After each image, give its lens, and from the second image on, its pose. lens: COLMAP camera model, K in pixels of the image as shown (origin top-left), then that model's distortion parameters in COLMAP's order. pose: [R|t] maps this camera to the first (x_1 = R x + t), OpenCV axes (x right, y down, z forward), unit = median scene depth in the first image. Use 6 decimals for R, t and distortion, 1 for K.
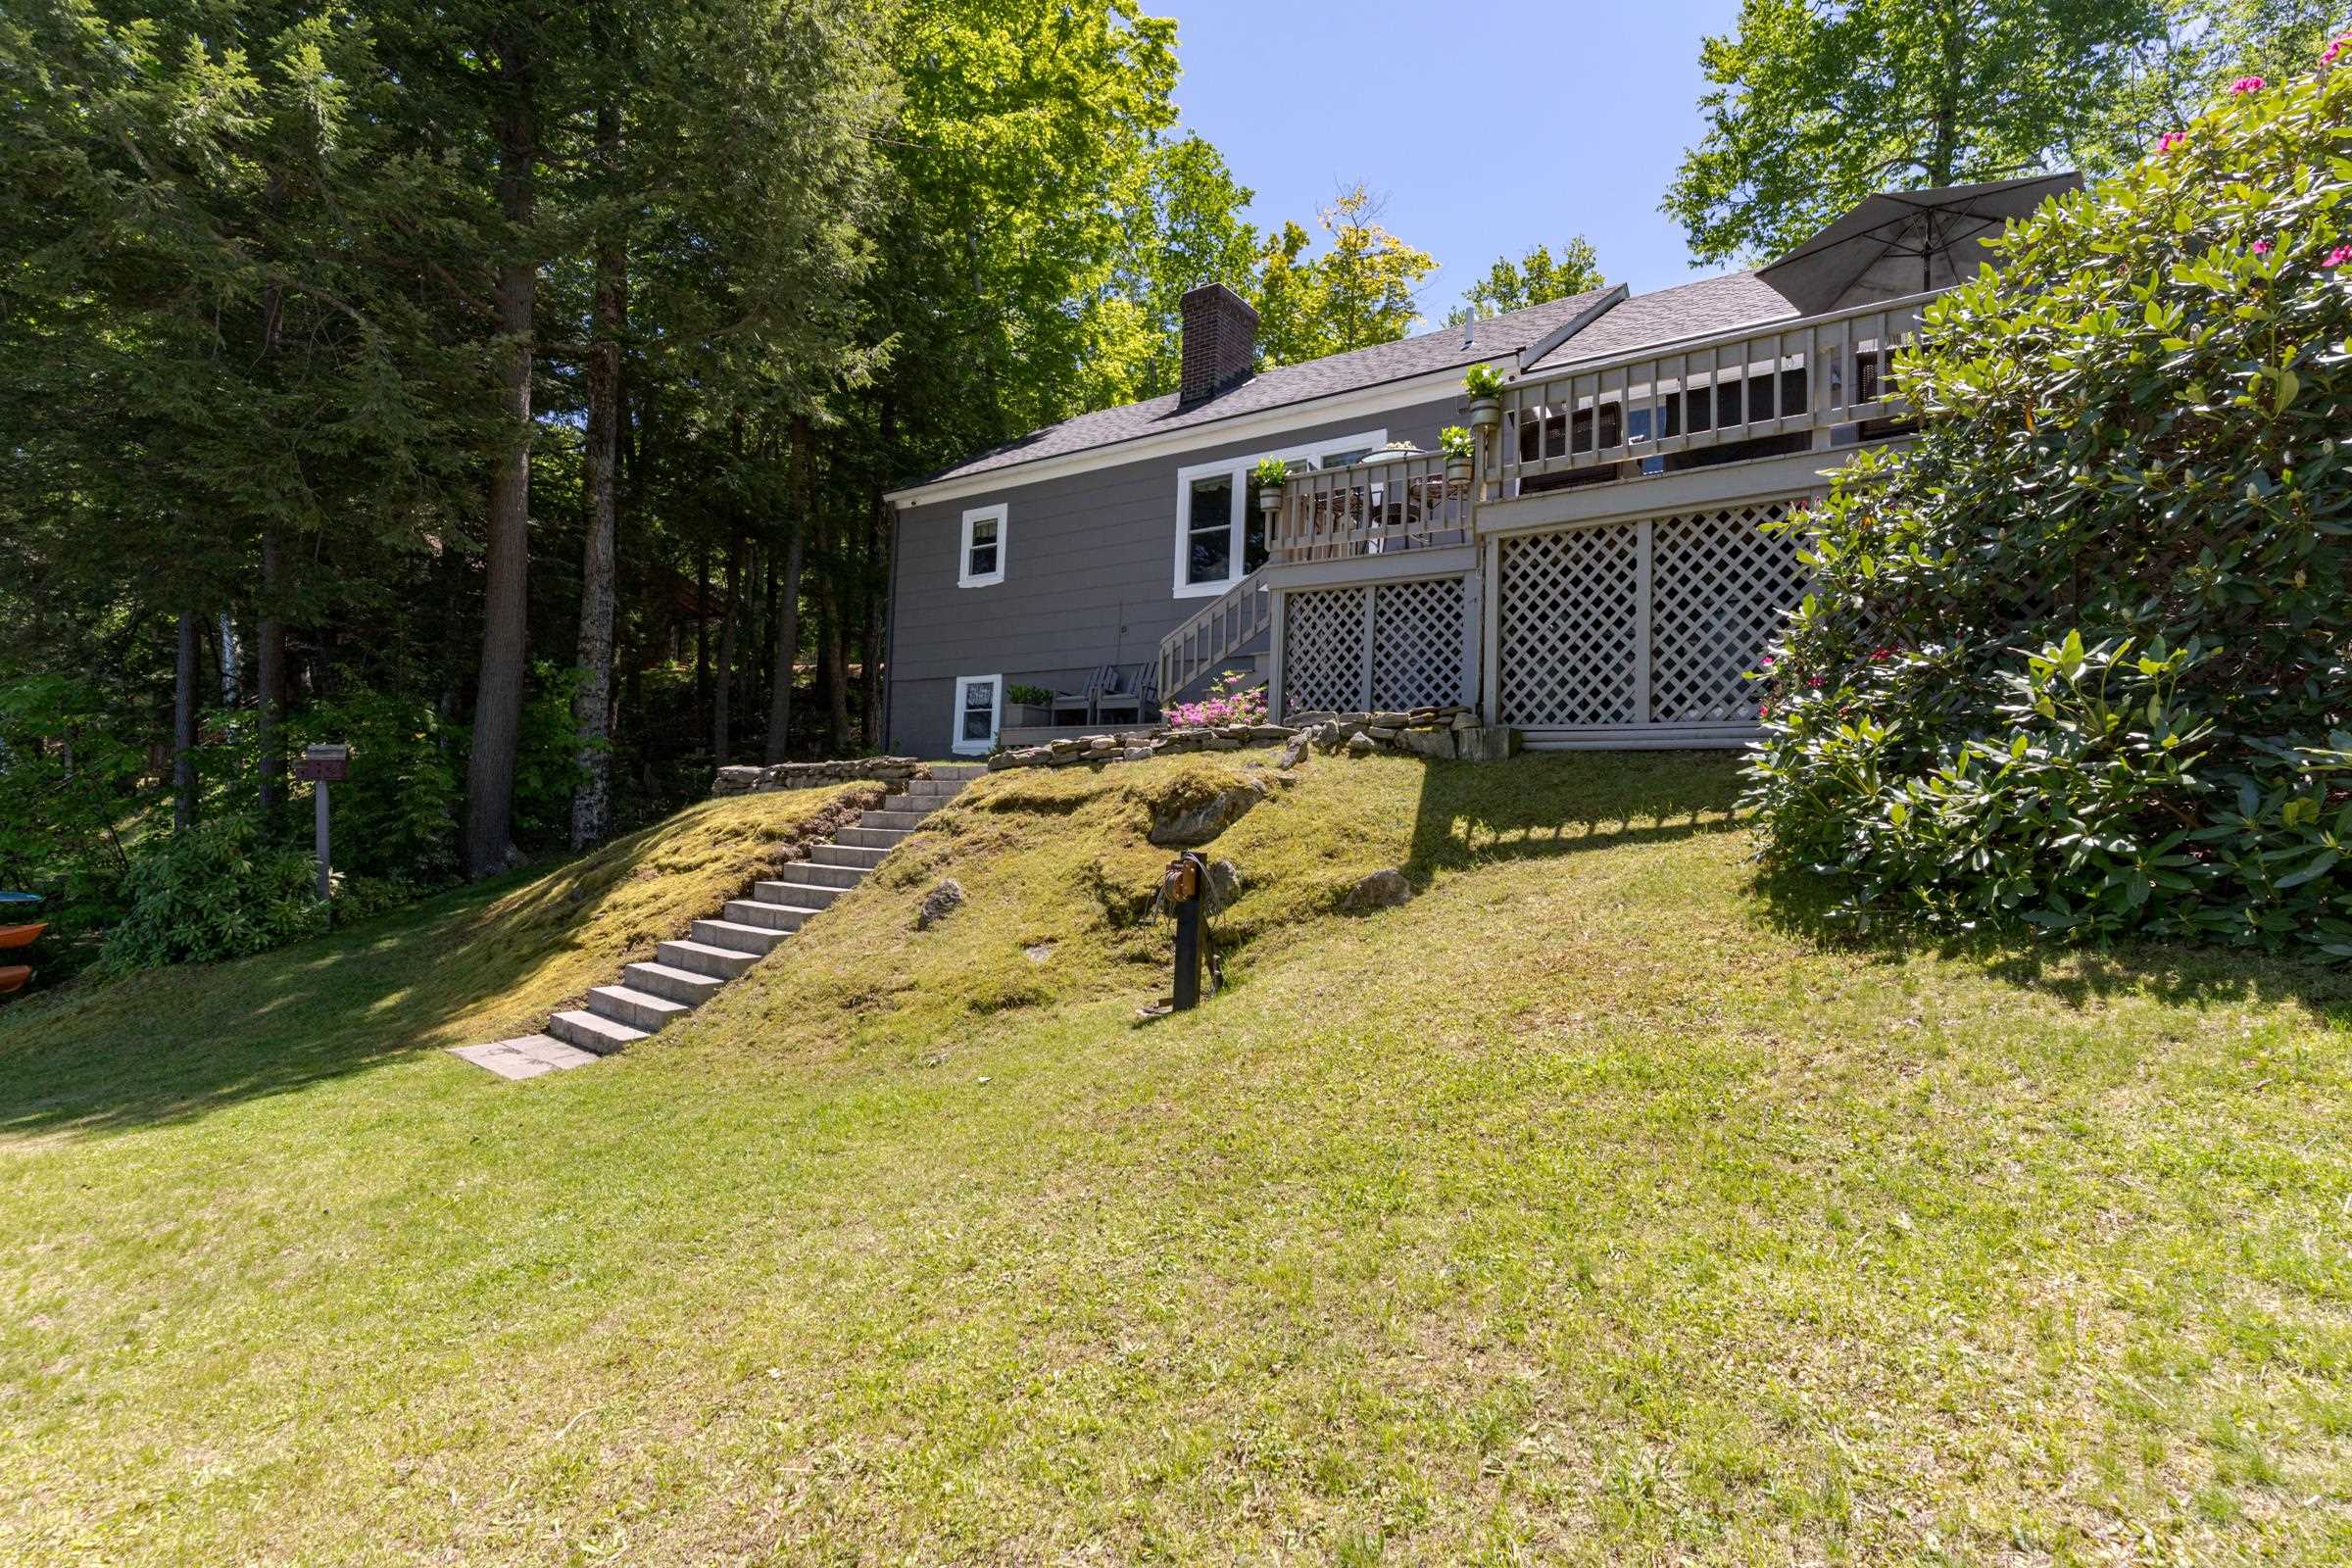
lens RADIAL K [[1123.6, 0, 1172.8], [0, 1123.6, 781.9], [0, 0, 1]] dist [-0.002679, 0.001386]
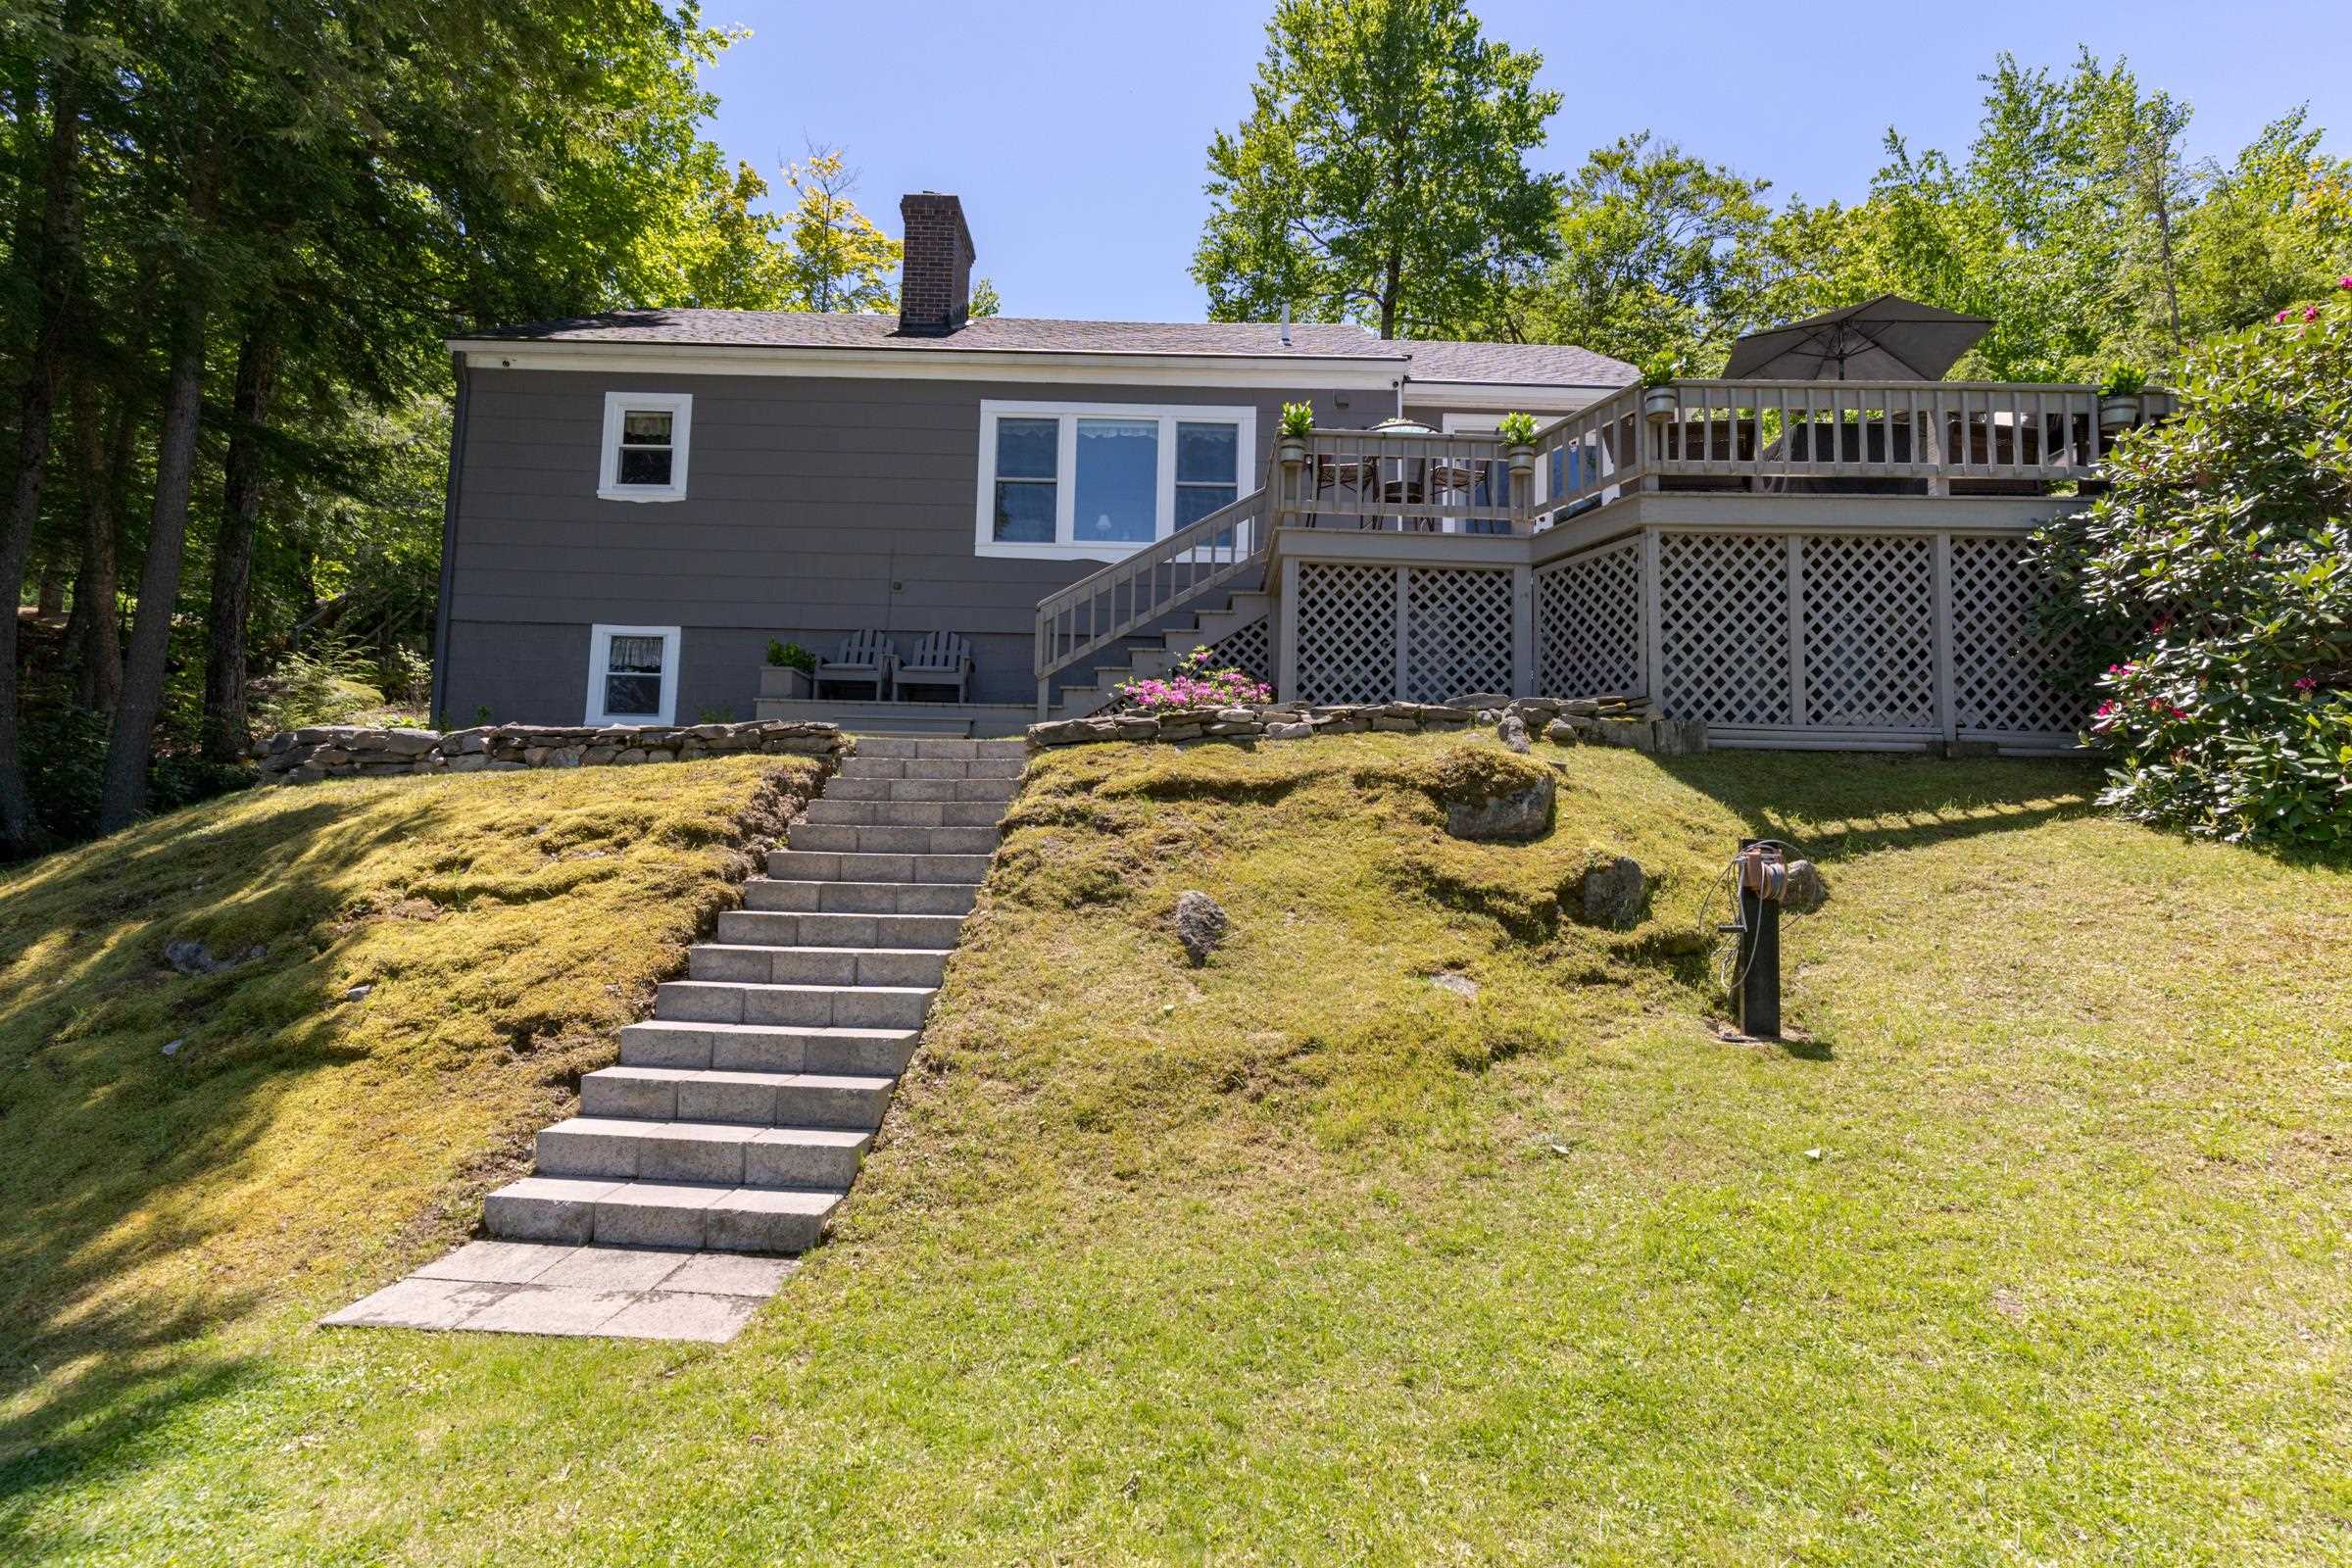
lens RADIAL K [[1123.6, 0, 1190.6], [0, 1123.6, 790.2], [0, 0, 1]] dist [-0.002679, 0.001386]
pose [[0.808897, 0.028551, 0.587257, -0.520100], [-0.018307, 0.999559, -0.023380, 0.034401], [-0.587665, 0.008161, 0.809063, 0.376079]]
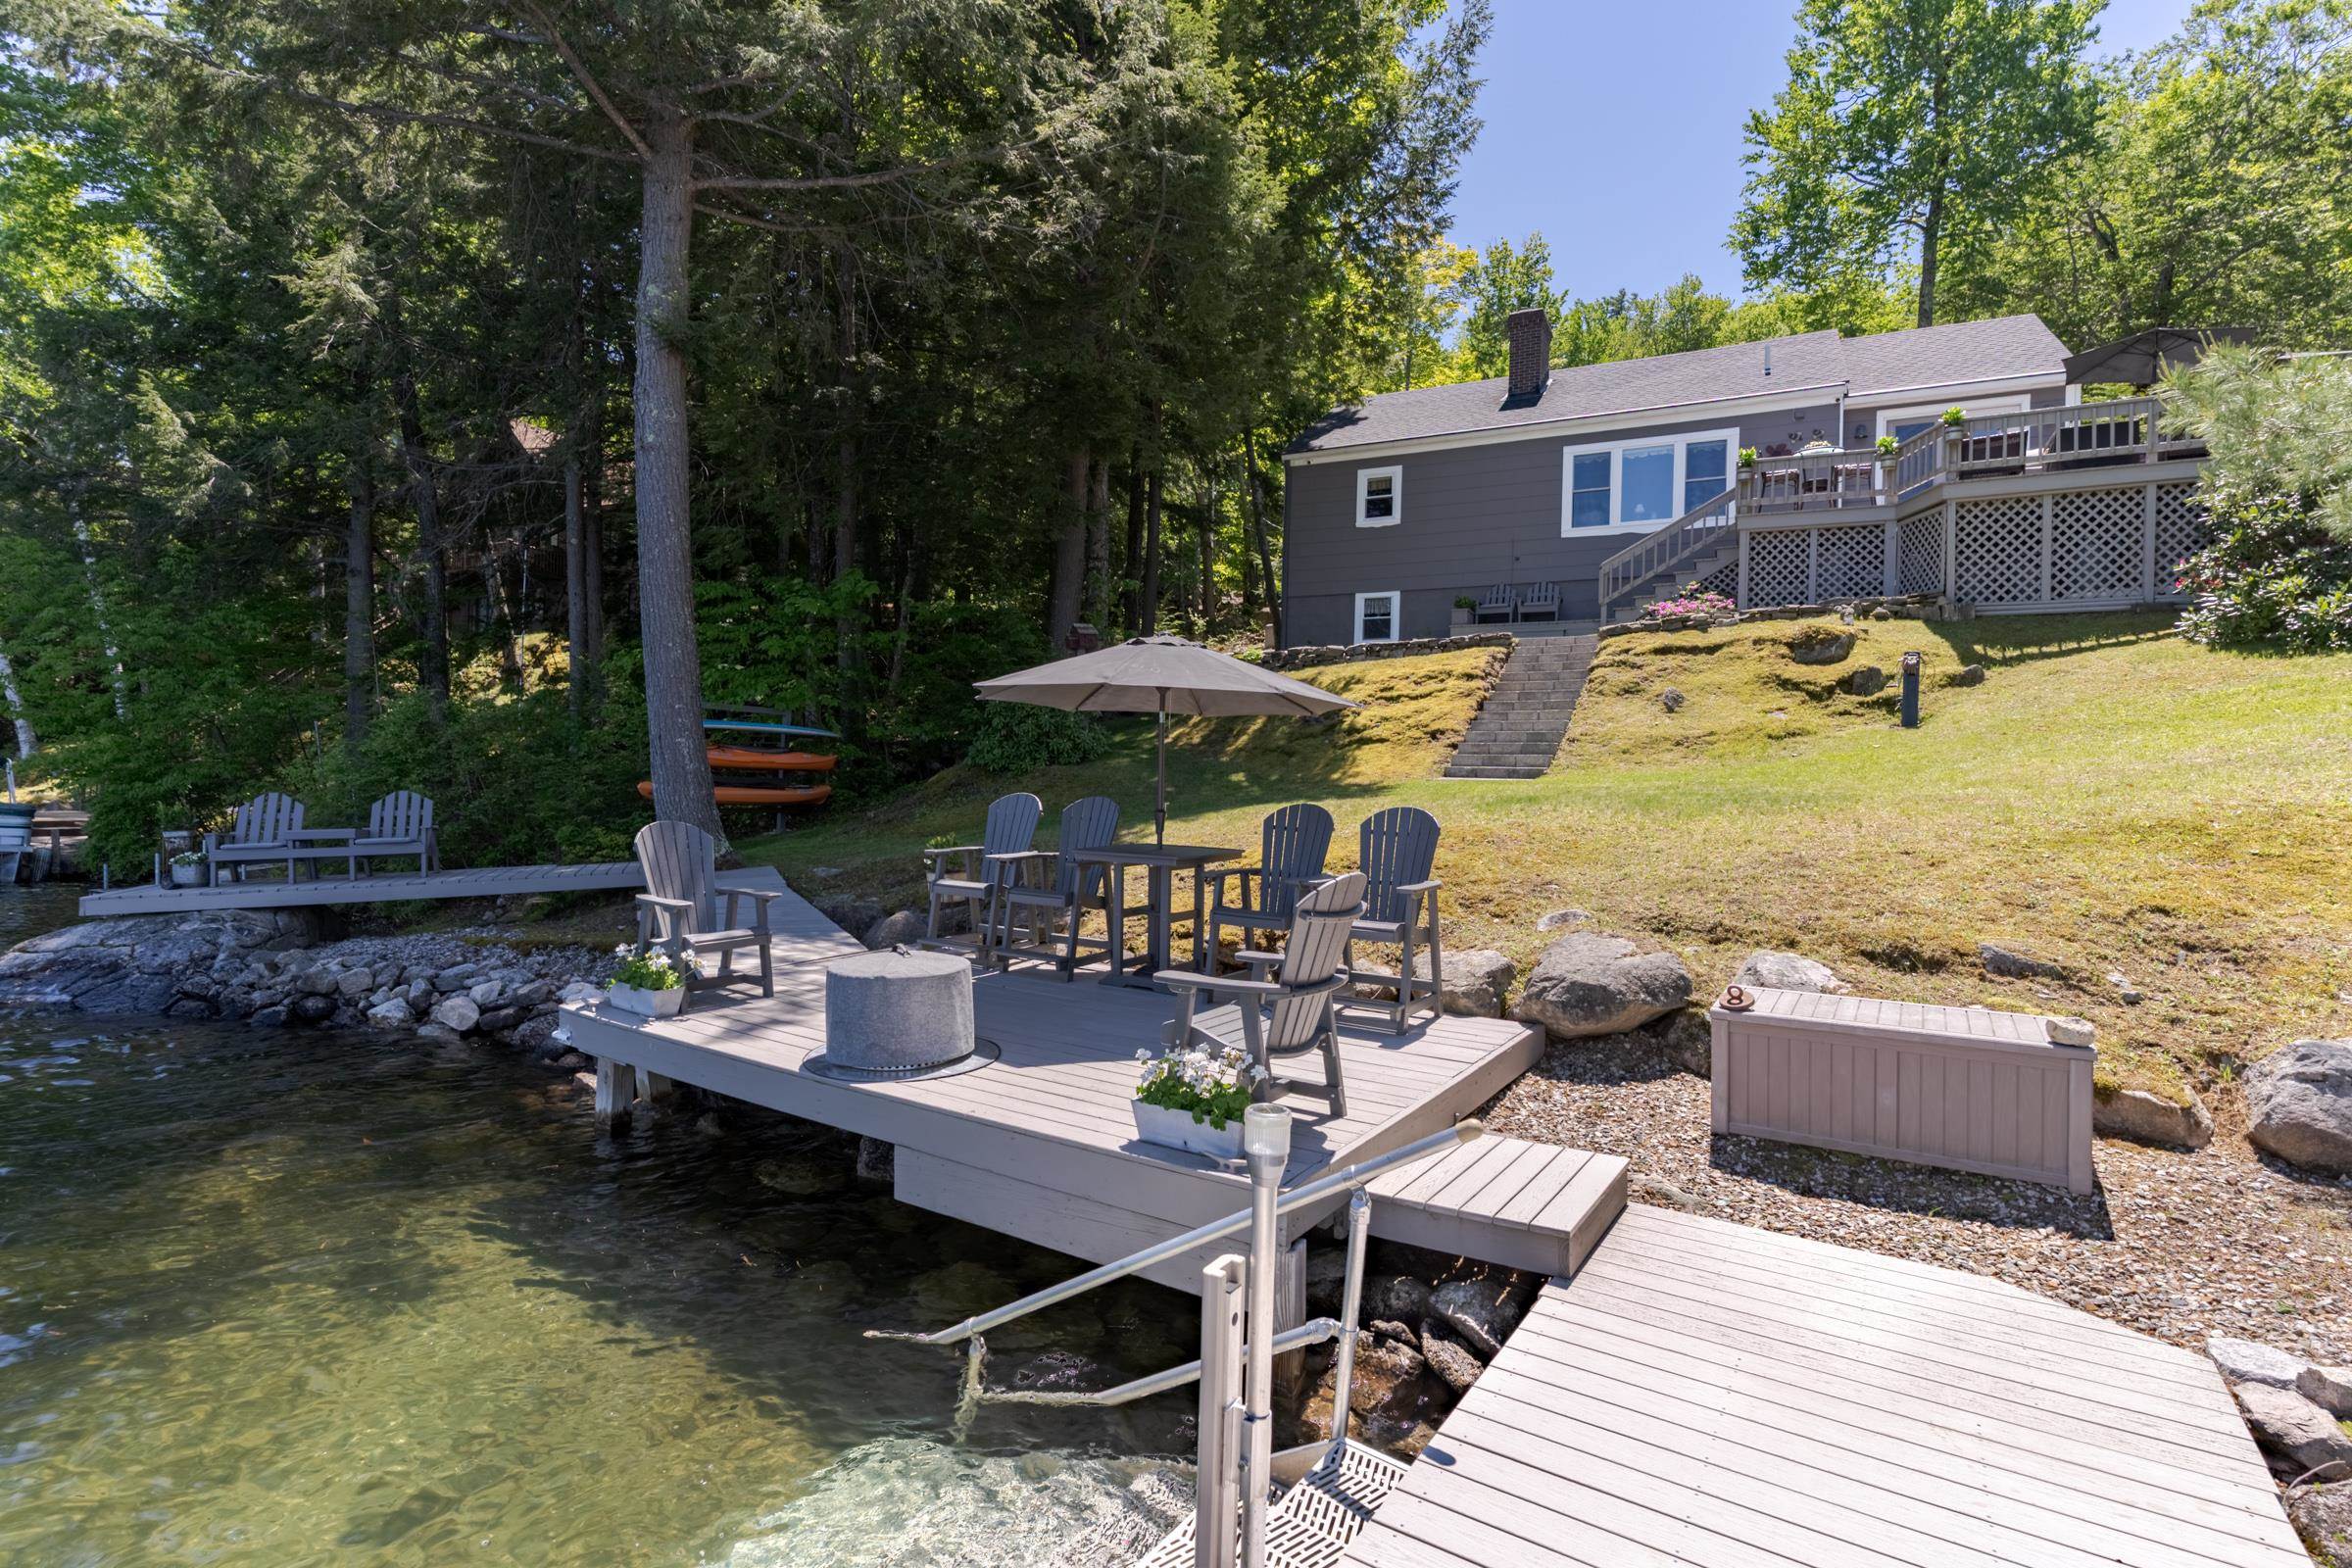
lens RADIAL K [[1123.6, 0, 1177.0], [0, 1123.6, 776.2], [0, 0, 1]] dist [-0.002679, 0.001386]
pose [[0.989857, -0.006802, 0.141904, -1.043194], [0.002108, 0.999446, 0.033202, 0.142050], [-0.142051, -0.032567, 0.989323, -0.550899]]
